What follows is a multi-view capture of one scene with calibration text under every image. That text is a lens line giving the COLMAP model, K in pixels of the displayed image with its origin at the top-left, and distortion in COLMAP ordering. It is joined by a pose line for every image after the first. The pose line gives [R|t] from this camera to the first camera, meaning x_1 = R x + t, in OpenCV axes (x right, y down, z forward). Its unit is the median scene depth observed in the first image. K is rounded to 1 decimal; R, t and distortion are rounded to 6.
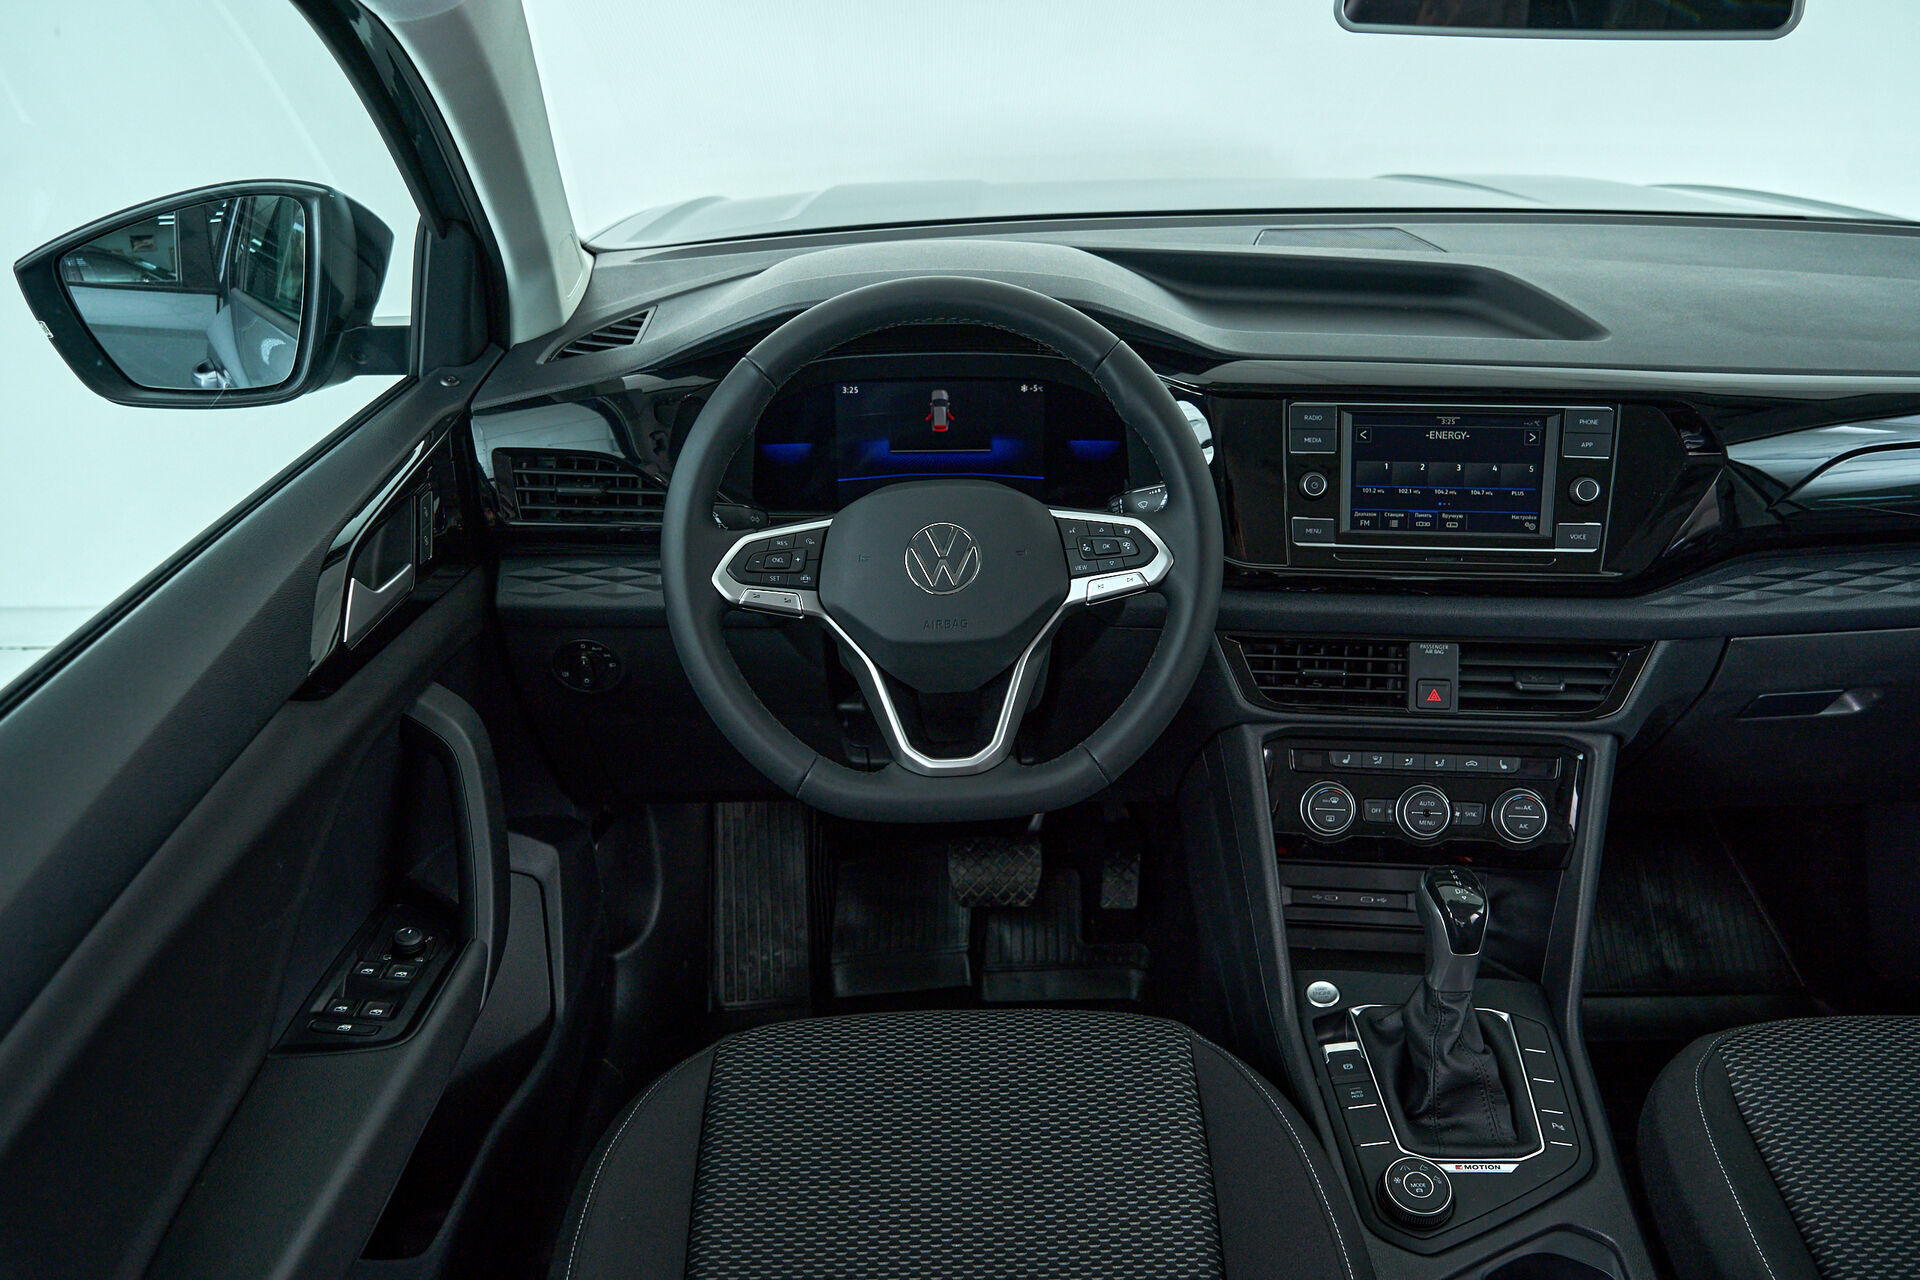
lens RADIAL K [[1564.8, 0, 960.0], [0, 1564.8, 640.0], [0, 0, 1]] dist [0.006499, -0.001298]
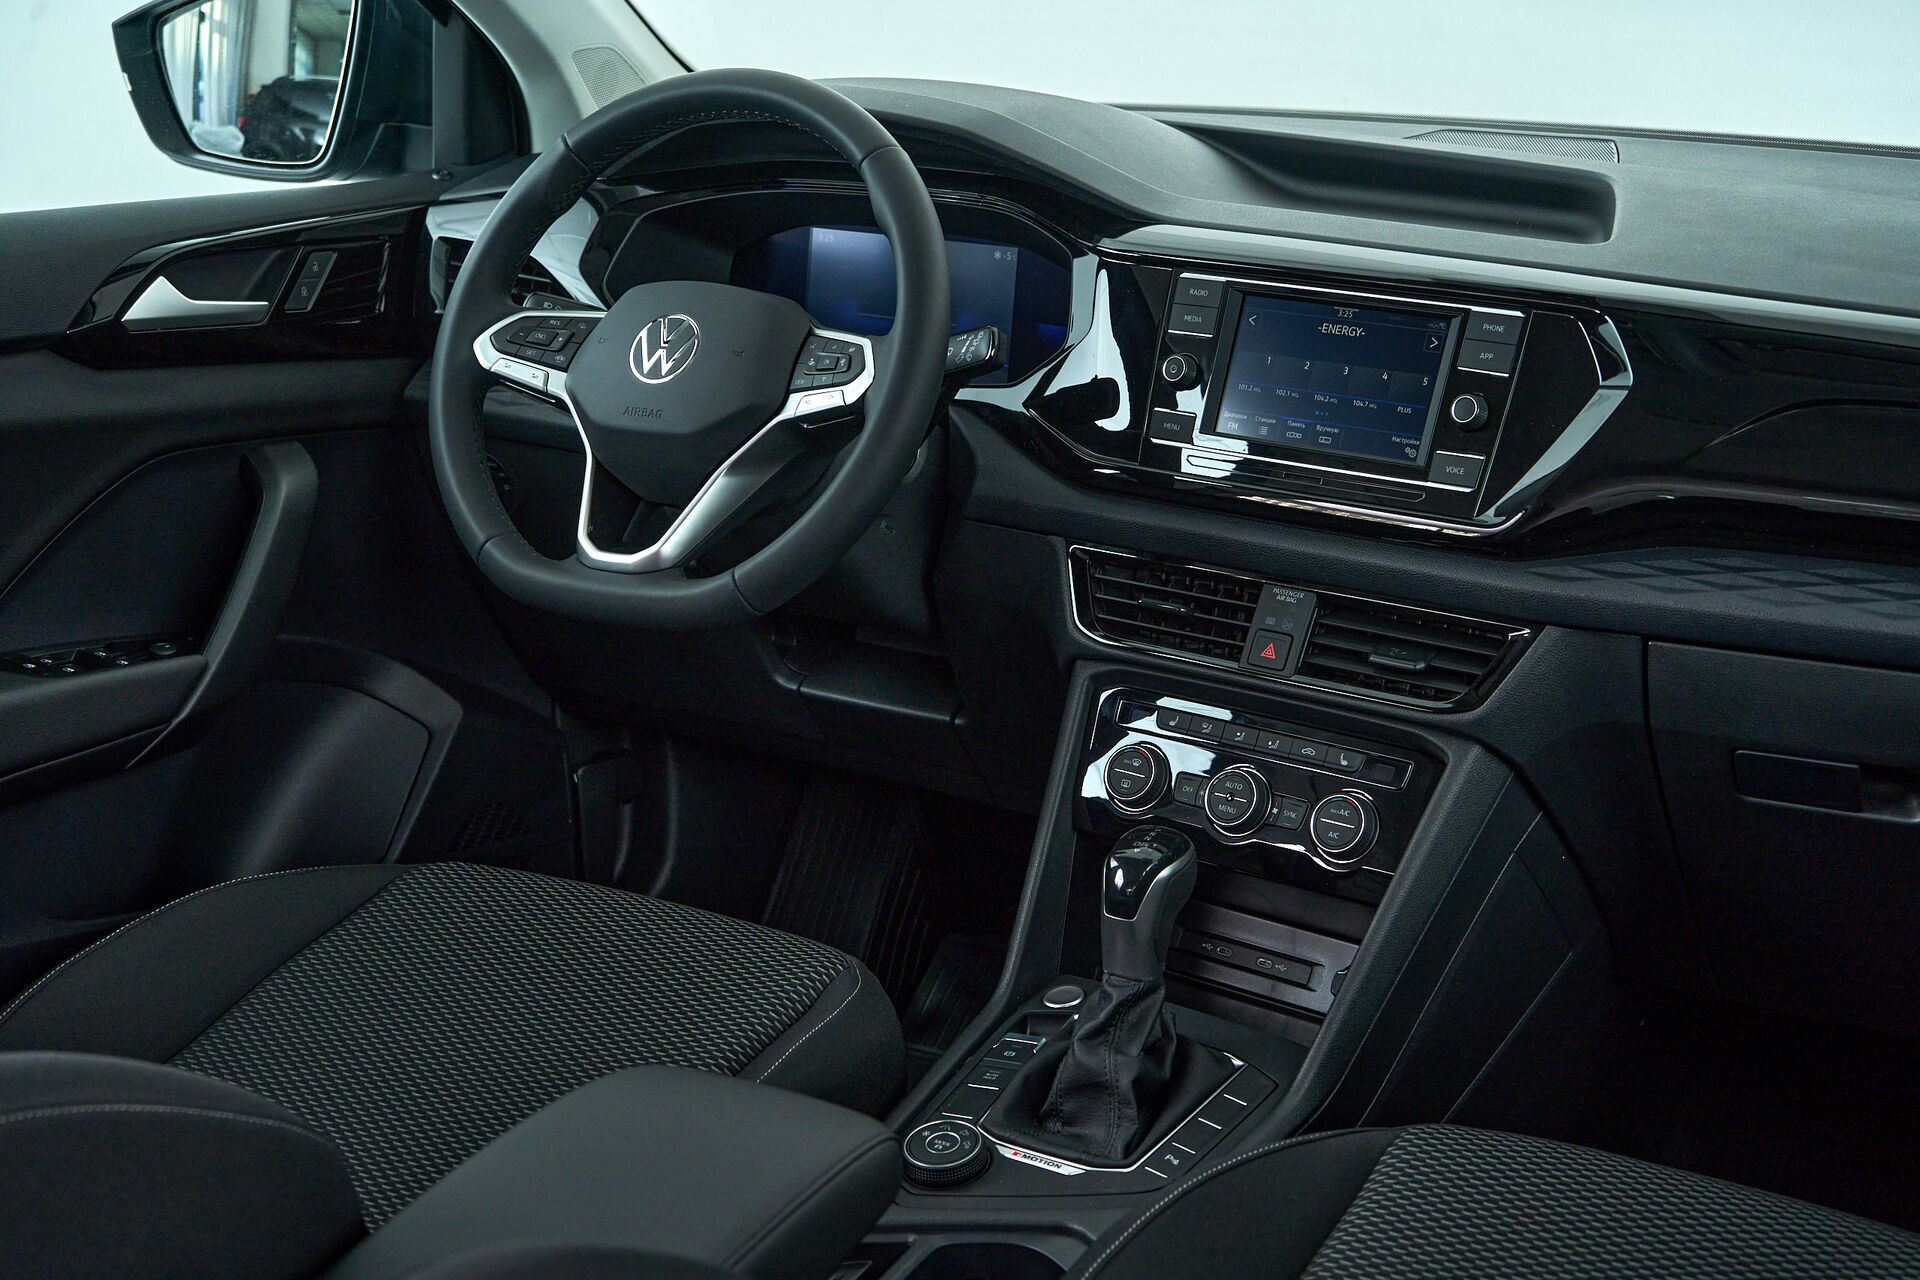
lens RADIAL K [[2861.6, 0, 960.0], [0, 2861.6, 640.0], [0, 0, 1]] dist [-0.007505, 0.115051]
pose [[0.843453, 0.162765, -0.511951, 0.917652], [-0.247338, 0.963638, -0.101125, 0.216412], [0.476876, 0.211919, 0.853041, -0.301788]]
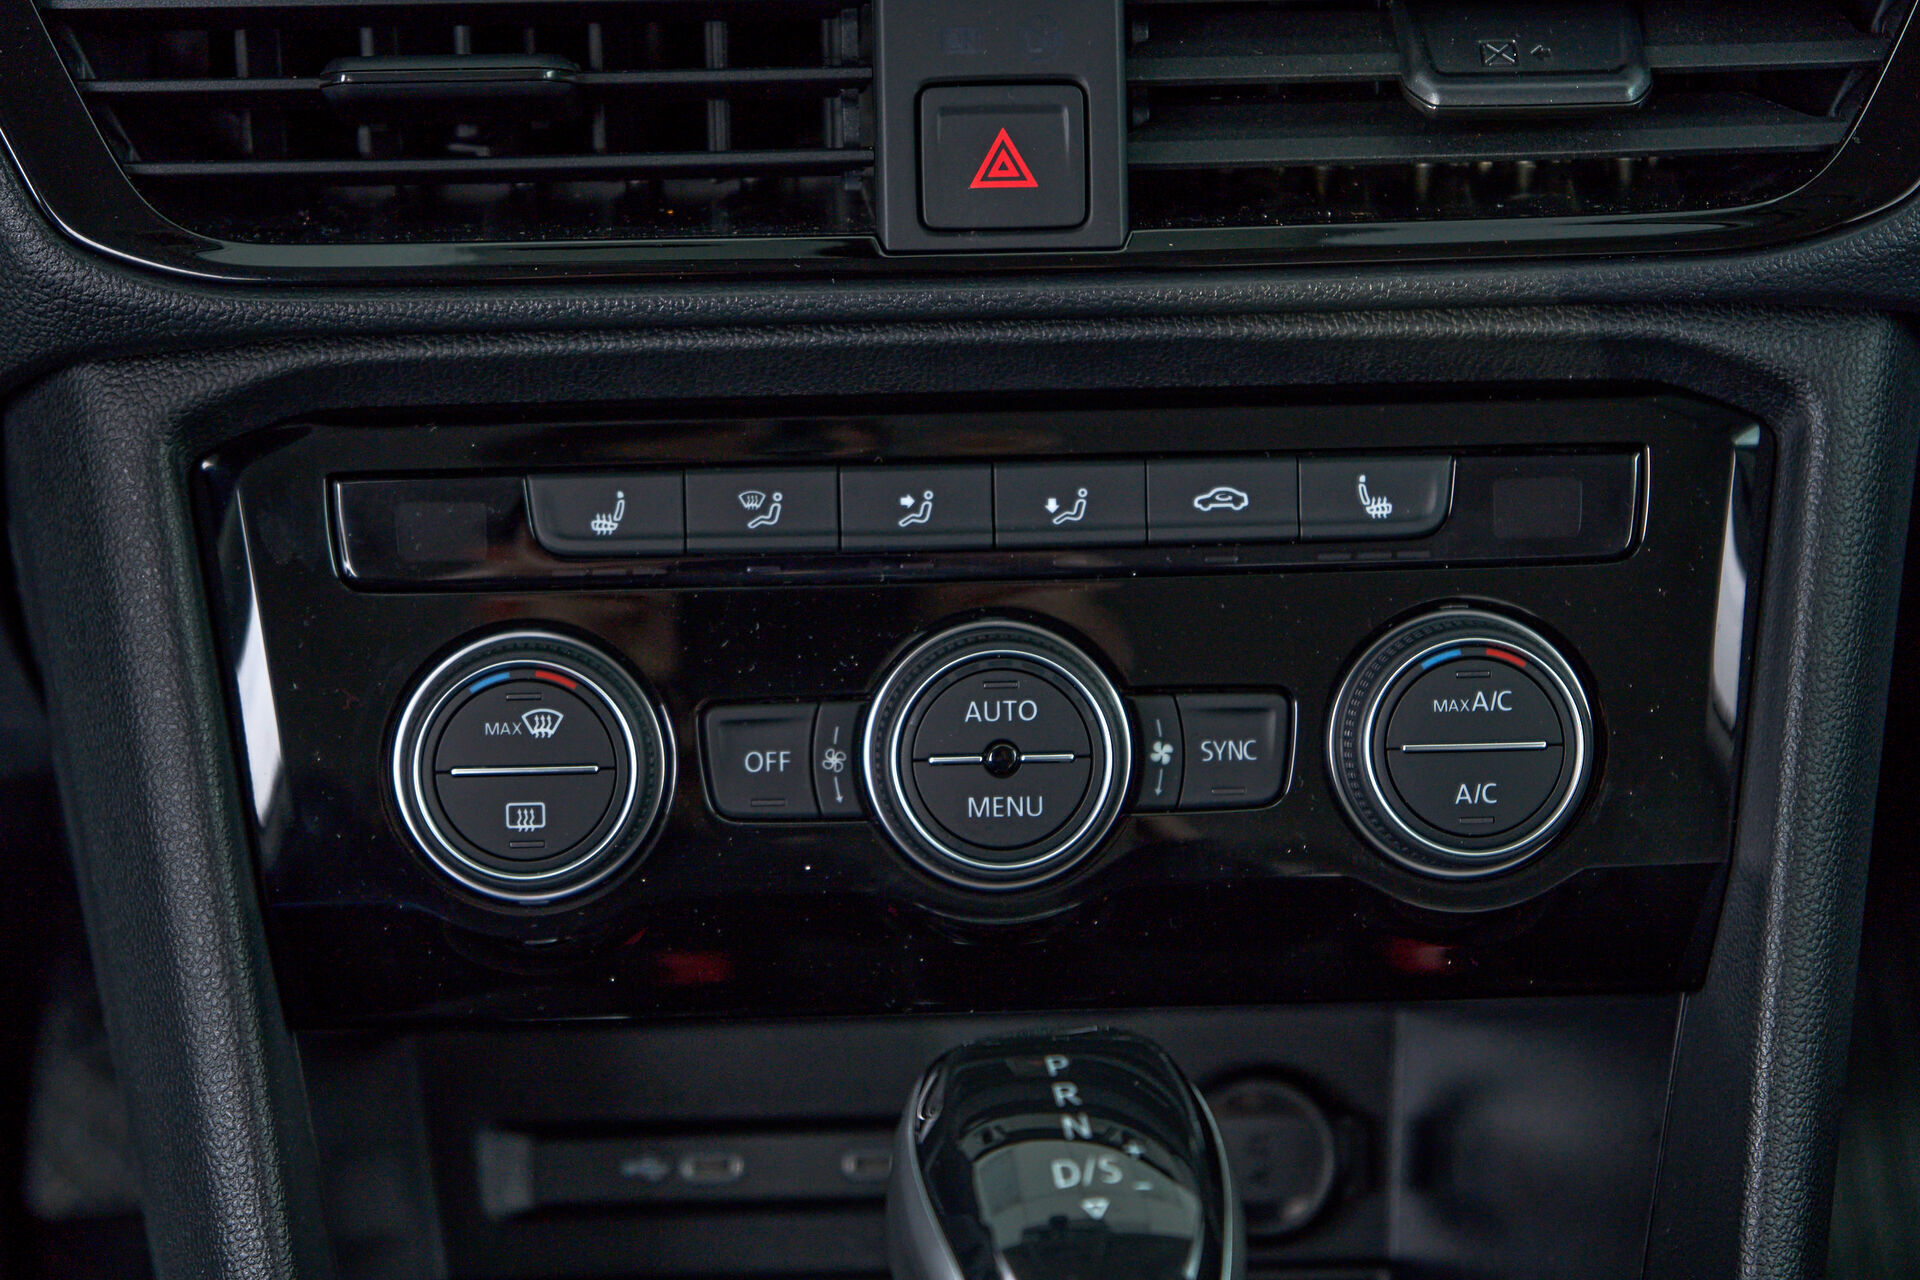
lens RADIAL K [[3989.9, 0, 960.0], [0, 3989.9, 640.0], [0, 0, 1]] dist [0.048224, 0.248703]
pose [[0.991345, -0.058364, 0.117599, 0.238094], [0.050001, 0.996088, 0.072860, 0.059297], [-0.121391, -0.066350, 0.990385, 0.507209]]
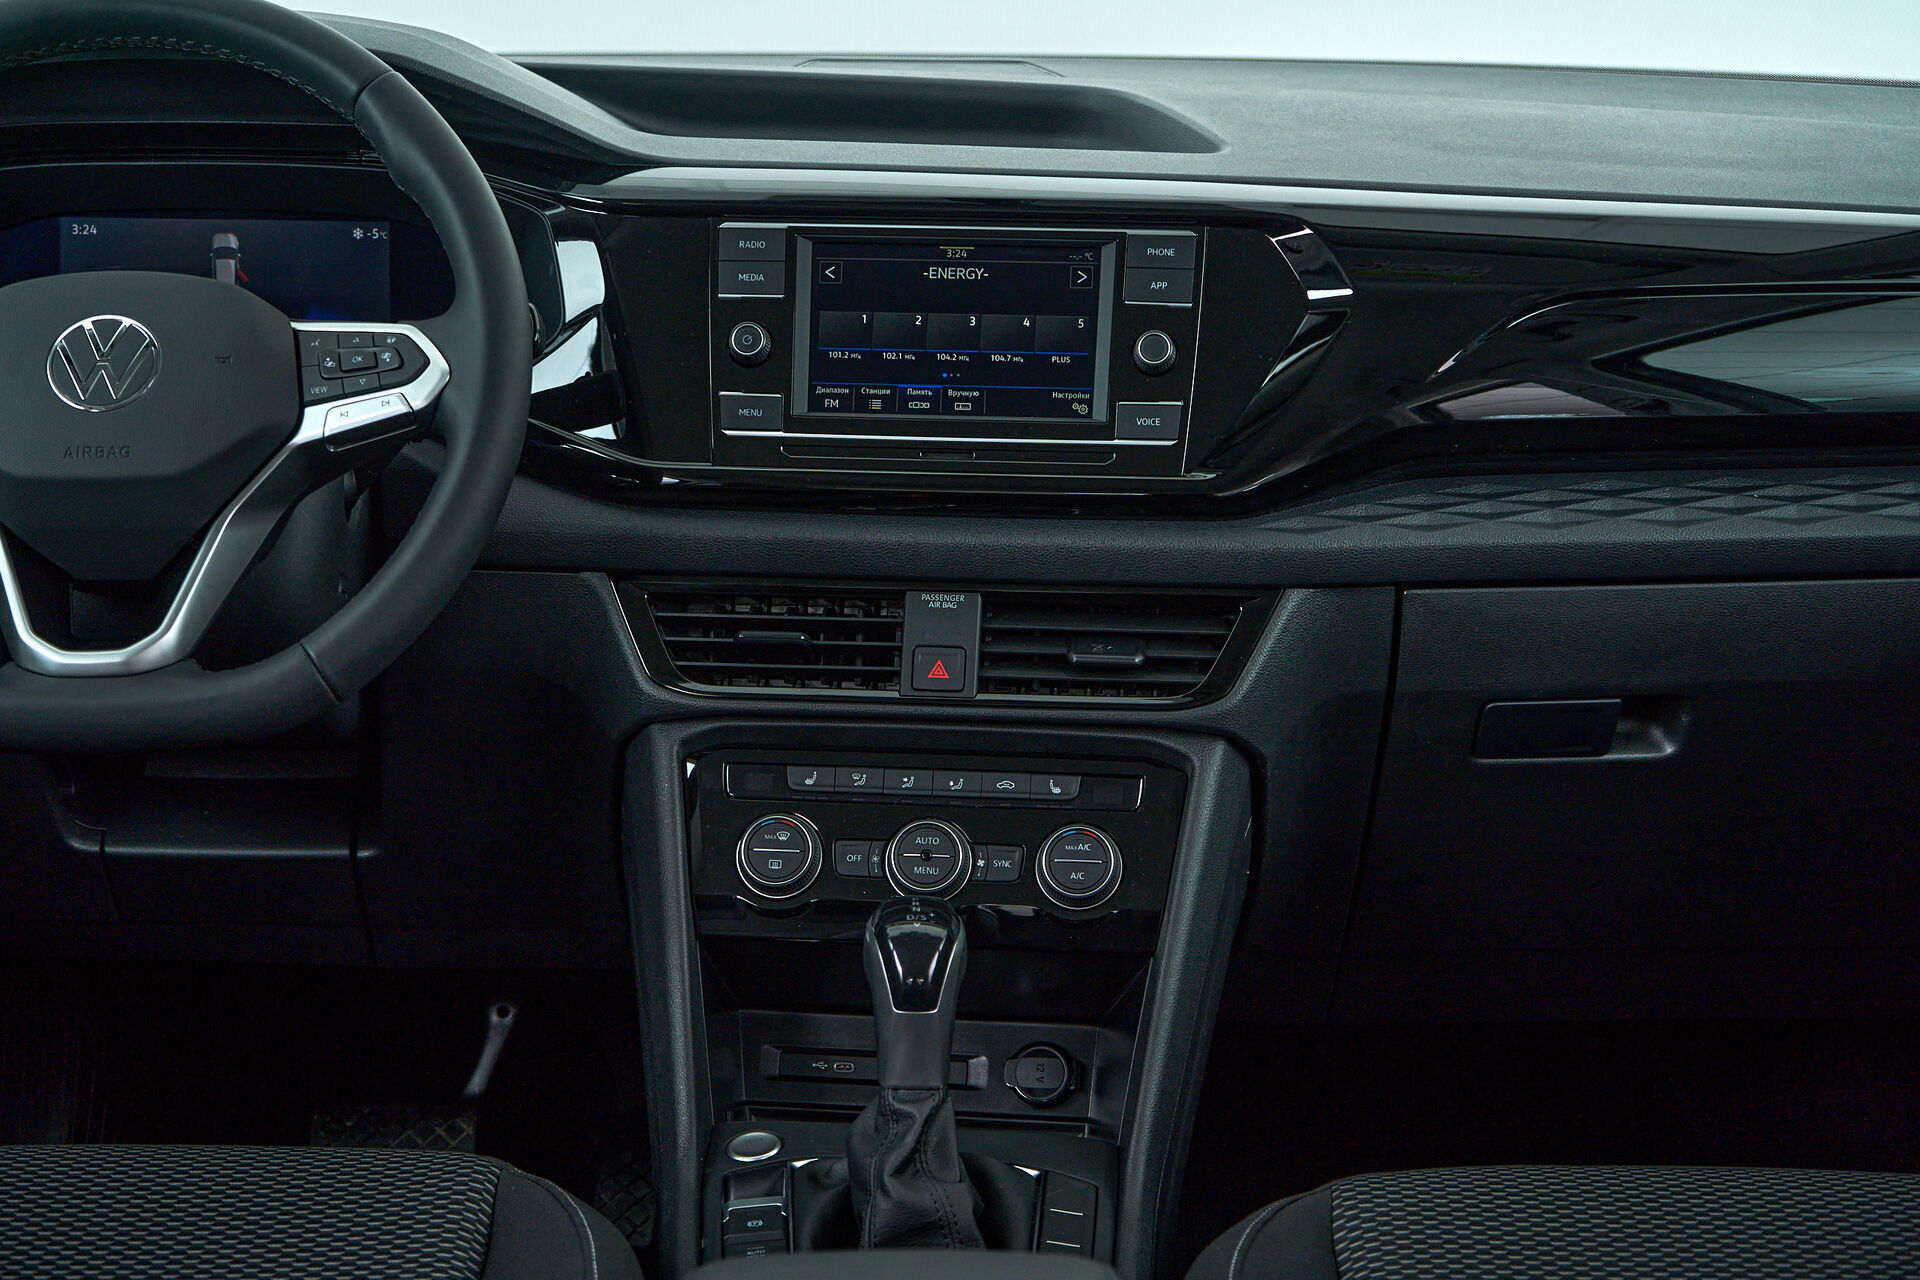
lens RADIAL K [[3463.2, 0, 960.0], [0, 3463.2, 640.0], [0, 0, 1]] dist [0.015983, 0.149136]
pose [[0.999821, 0.018831, 0.001809, 0.312903], [-0.017905, 0.972812, -0.230905, 0.352619], [-0.006108, 0.230831, 0.972975, -0.374587]]
